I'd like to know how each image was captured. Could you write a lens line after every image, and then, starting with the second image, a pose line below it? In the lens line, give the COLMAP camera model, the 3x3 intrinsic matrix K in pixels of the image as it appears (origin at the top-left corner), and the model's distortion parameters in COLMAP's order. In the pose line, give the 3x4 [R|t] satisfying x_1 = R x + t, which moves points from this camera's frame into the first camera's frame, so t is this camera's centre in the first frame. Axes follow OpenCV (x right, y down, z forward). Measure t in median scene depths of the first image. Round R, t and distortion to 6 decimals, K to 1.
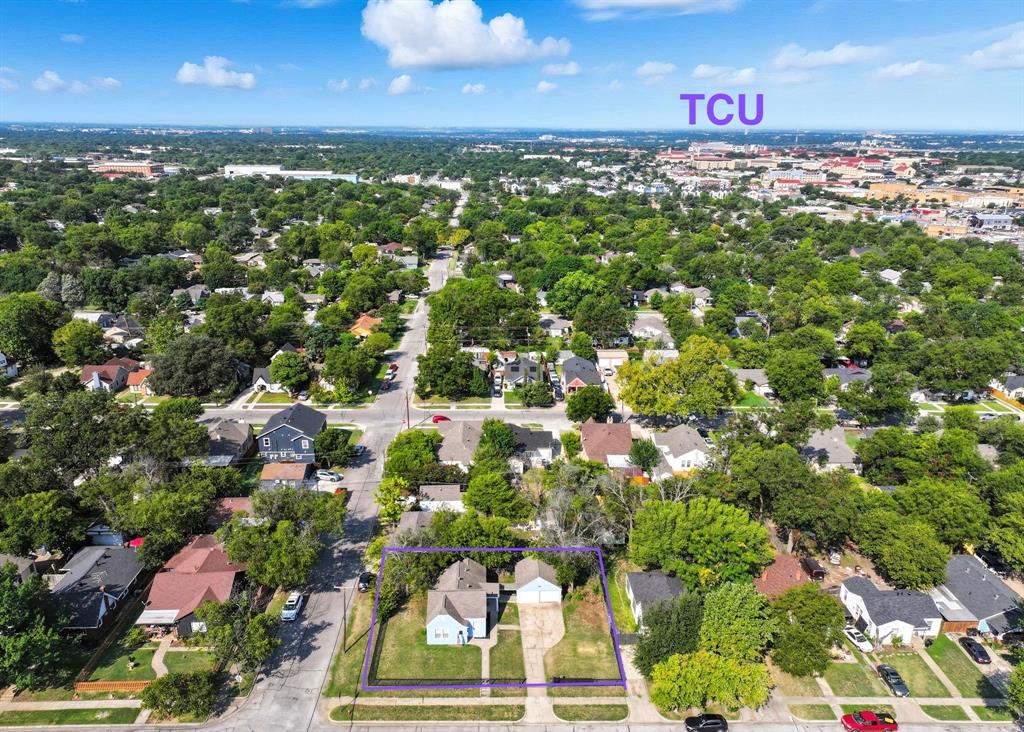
lens RADIAL K [[742.0, 0, 512.0], [0, 742.0, 366.0], [0, 0, 1]] dist [-0.001282, -0.001562]
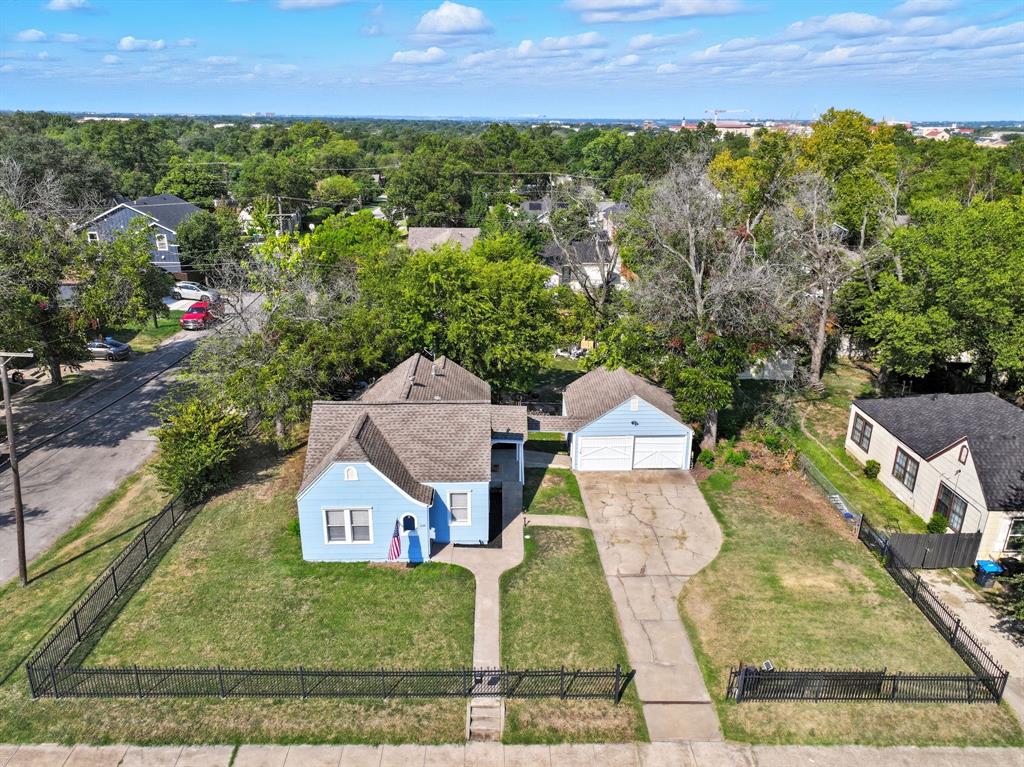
lens RADIAL K [[733.4, 0, 512.0], [0, 733.4, 383.5], [0, 0, 1]] dist [-0.000658, 0.003304]
pose [[0.999963, 0.005722, -0.006487, -0.023565], [-0.005507, 0.999450, 0.032690, 0.286835], [0.006670, -0.032653, 0.999444, 0.685901]]
